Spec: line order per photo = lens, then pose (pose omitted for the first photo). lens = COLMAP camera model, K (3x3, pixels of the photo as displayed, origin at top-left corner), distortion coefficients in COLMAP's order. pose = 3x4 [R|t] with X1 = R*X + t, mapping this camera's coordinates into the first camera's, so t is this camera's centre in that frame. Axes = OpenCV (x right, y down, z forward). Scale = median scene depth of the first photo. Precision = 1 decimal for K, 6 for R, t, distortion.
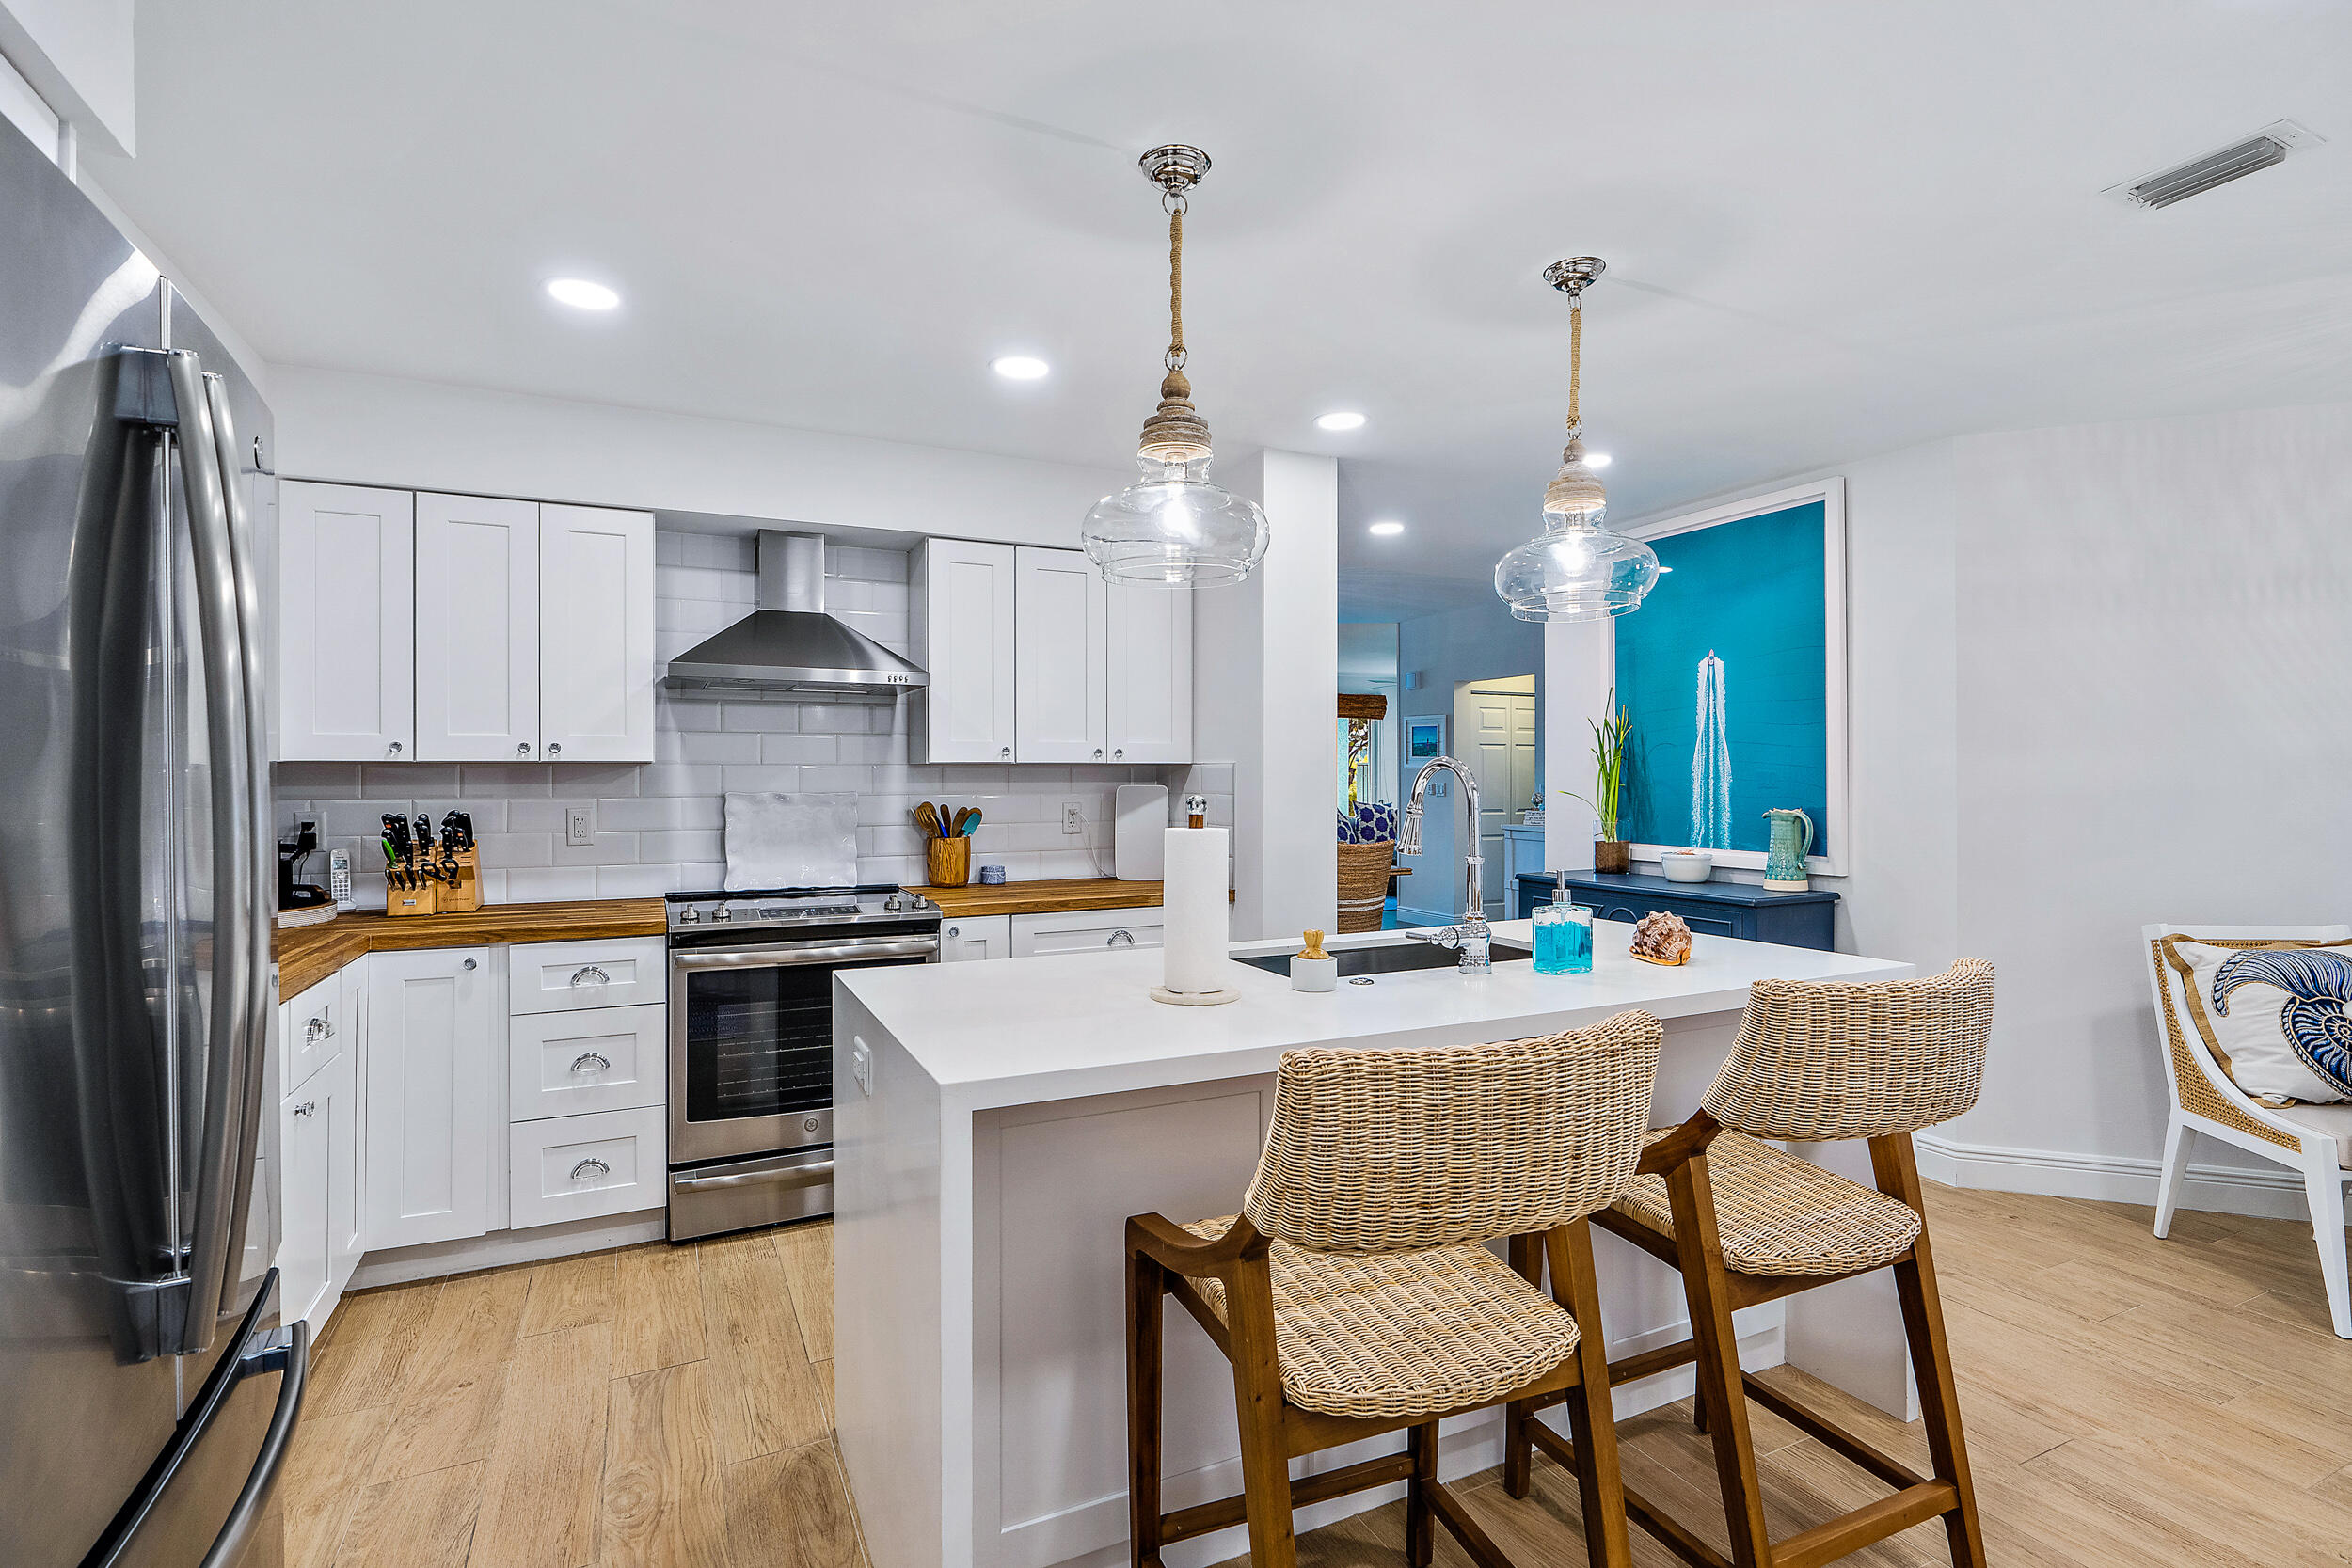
lens RADIAL K [[1075.4, 0, 1166.9], [0, 1075.4, 794.3], [0, 0, 1]] dist [-0.002328, 0.000607]
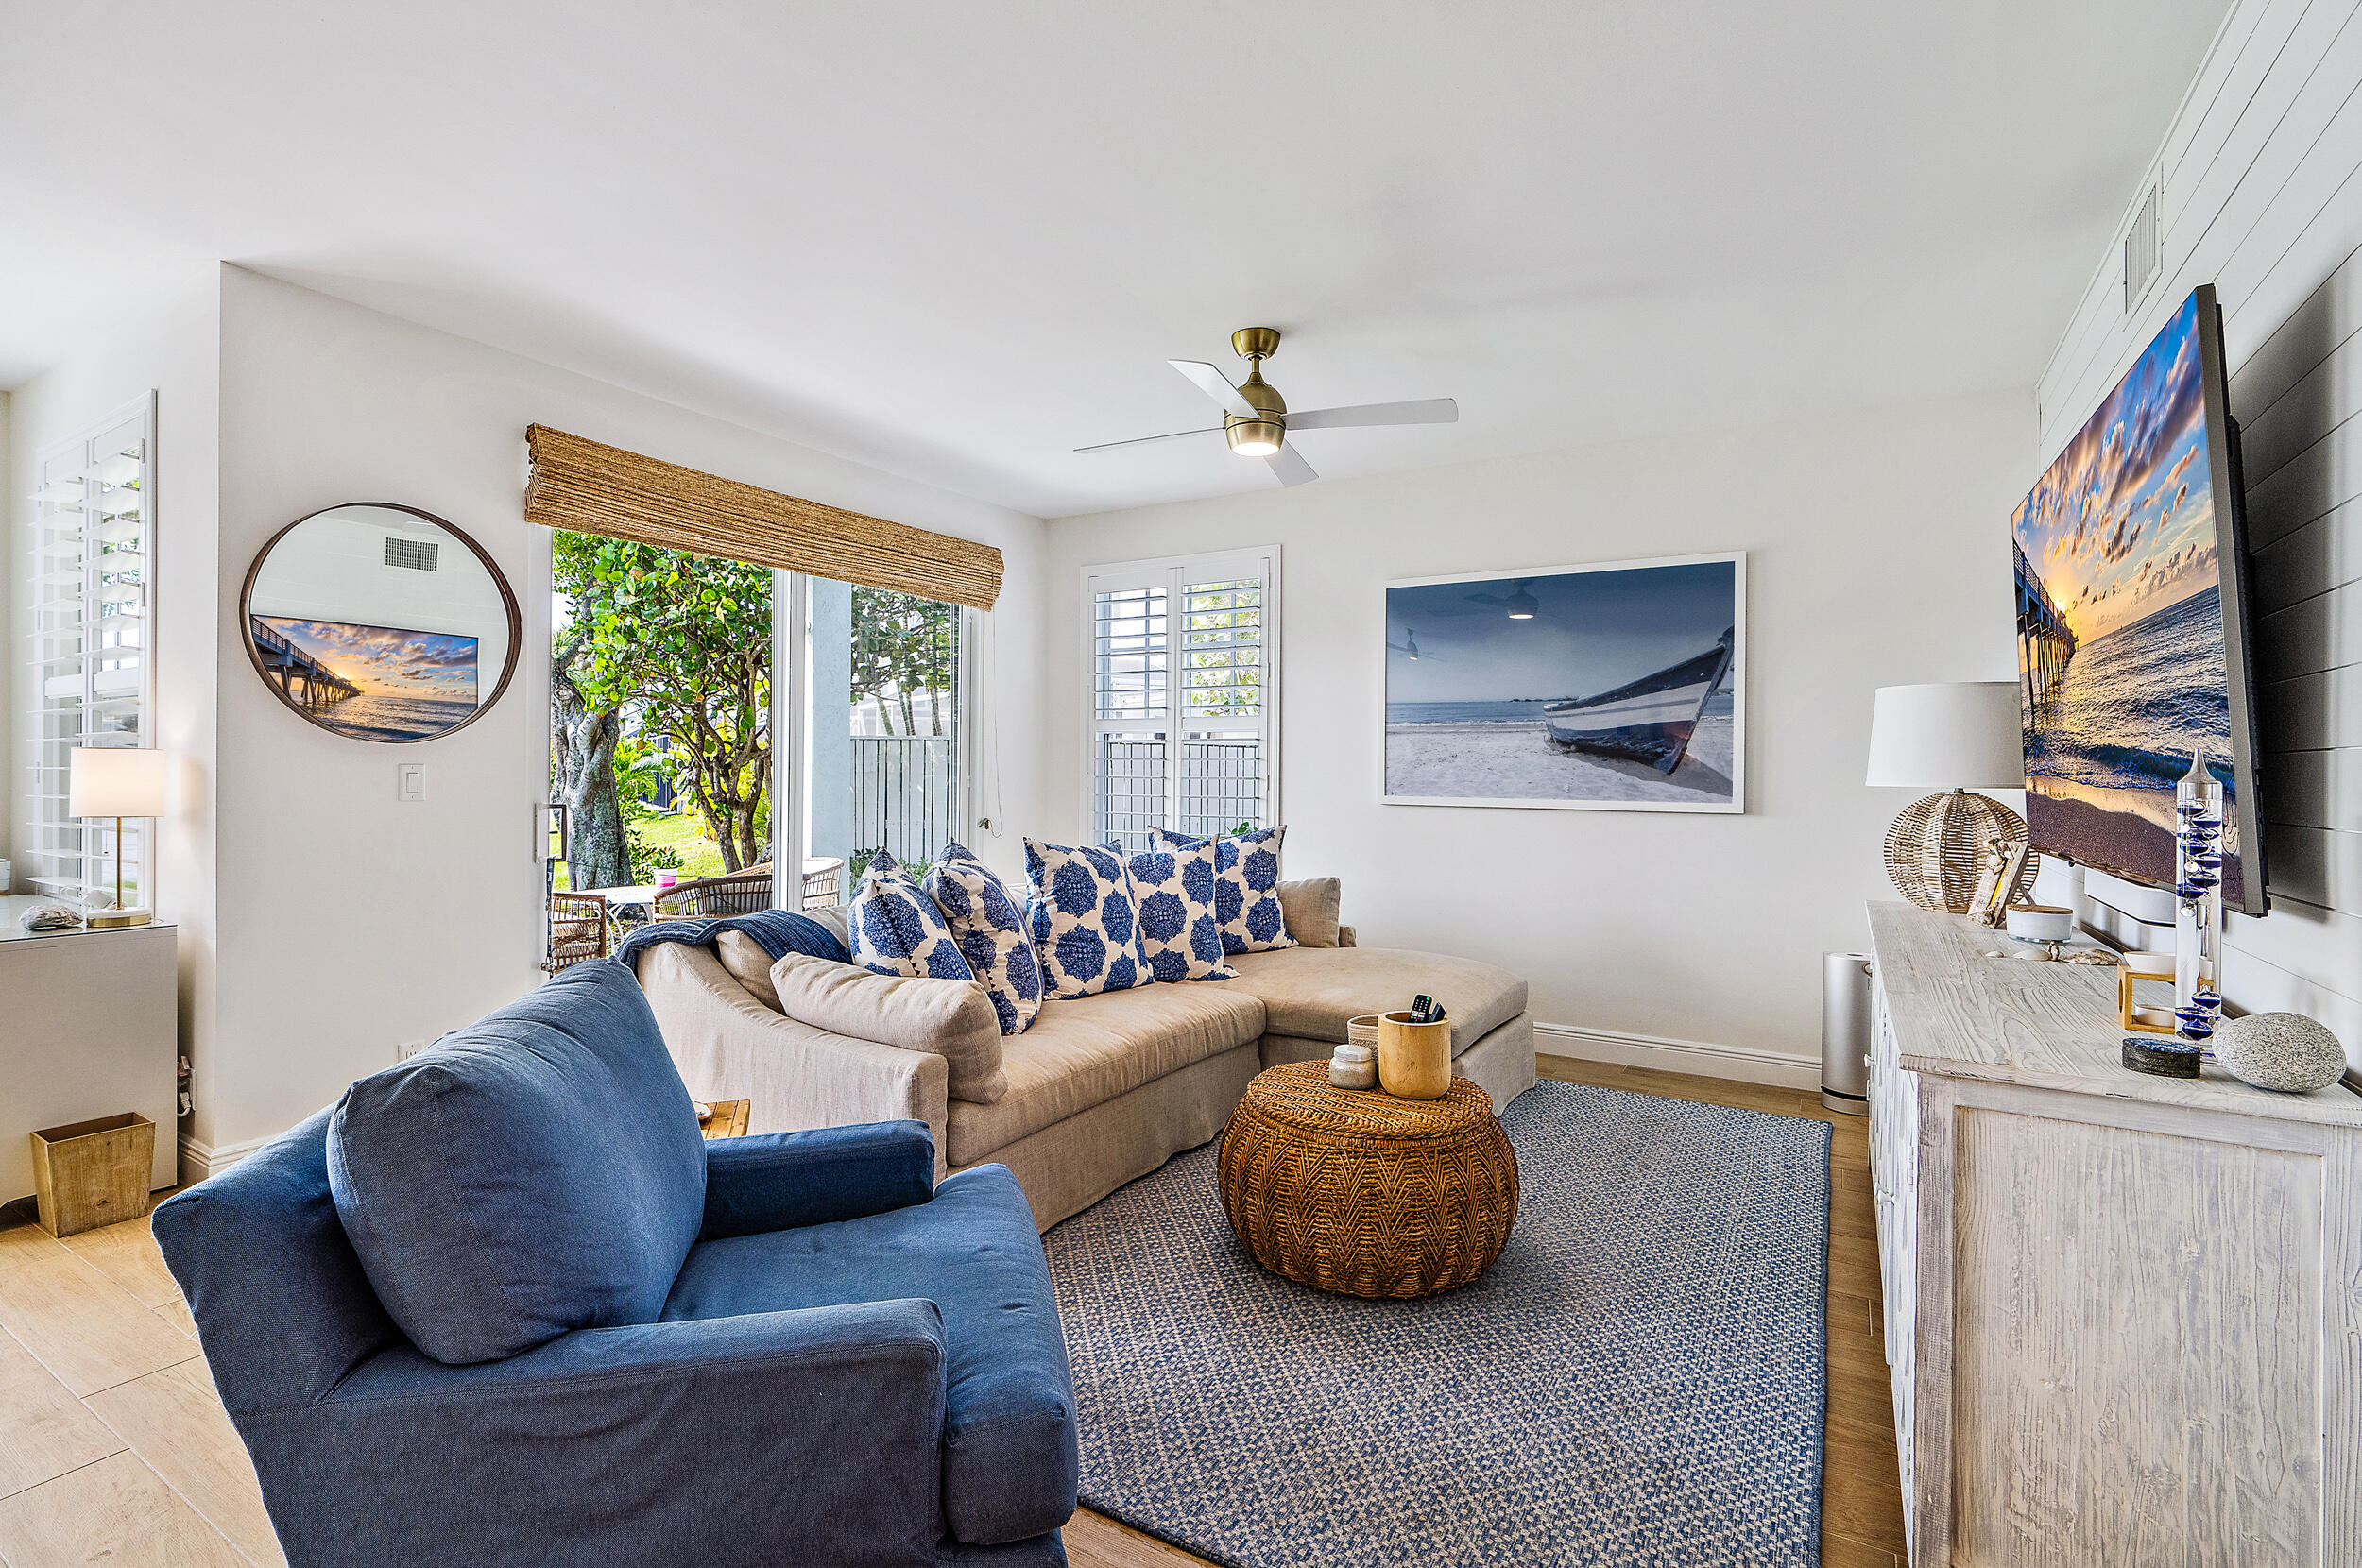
lens RADIAL K [[1079.9, 0, 1152.0], [0, 1079.9, 773.4], [0, 0, 1]] dist [-0.002328, 0.000607]
pose [[0.848006, 0.010234, 0.529888, 0.049938], [-0.009712, 0.999946, -0.003769, -0.010607], [-0.529898, -0.001950, 0.848059, 0.743104]]
